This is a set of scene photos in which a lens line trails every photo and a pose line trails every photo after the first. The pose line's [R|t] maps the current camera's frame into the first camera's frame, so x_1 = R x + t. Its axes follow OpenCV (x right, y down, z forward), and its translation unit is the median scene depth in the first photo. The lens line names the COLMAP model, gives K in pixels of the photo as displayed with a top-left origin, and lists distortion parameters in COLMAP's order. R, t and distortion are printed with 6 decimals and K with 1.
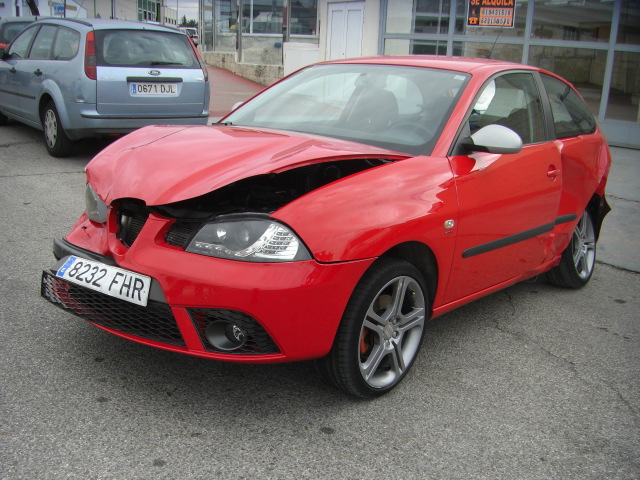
lens RADIAL K [[696.0, 0, 320.0], [0, 696.0, 240.0], [0, 0, 1]] dist [-0.126341, 0.066280]
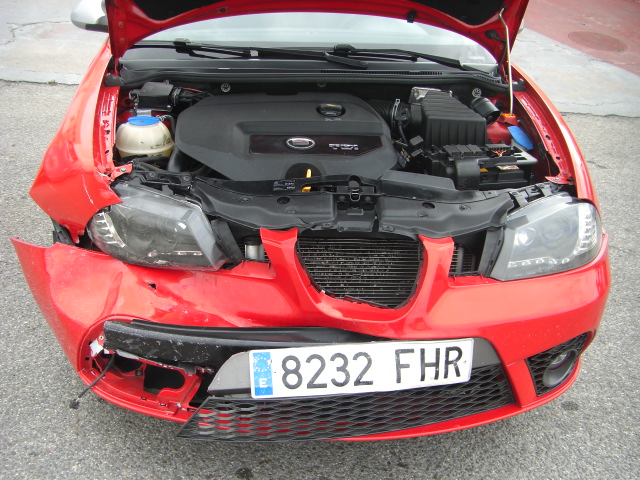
lens RADIAL K [[696.0, 0, 320.0], [0, 696.0, 240.0], [0, 0, 1]] dist [-0.126341, 0.066280]
pose [[0.710360, -0.312793, 0.630515, -0.710559], [0.146590, 0.941928, 0.302130, -0.242055], [-0.688404, -0.122194, 0.714961, 0.640092]]
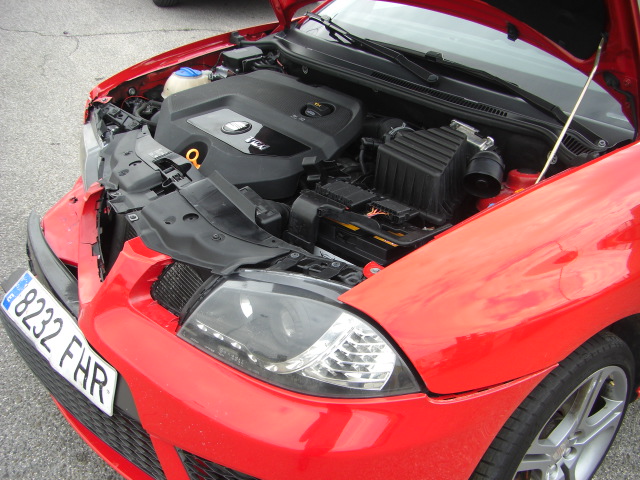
lens RADIAL K [[701.4, 0, 320.0], [0, 701.4, 240.0], [0, 0, 1]] dist [-0.019183, -0.015548]
pose [[0.974912, 0.110196, -0.193400, 0.003843], [-0.063263, 0.970201, 0.233899, -0.180179], [0.213411, -0.215796, 0.952831, 0.526018]]
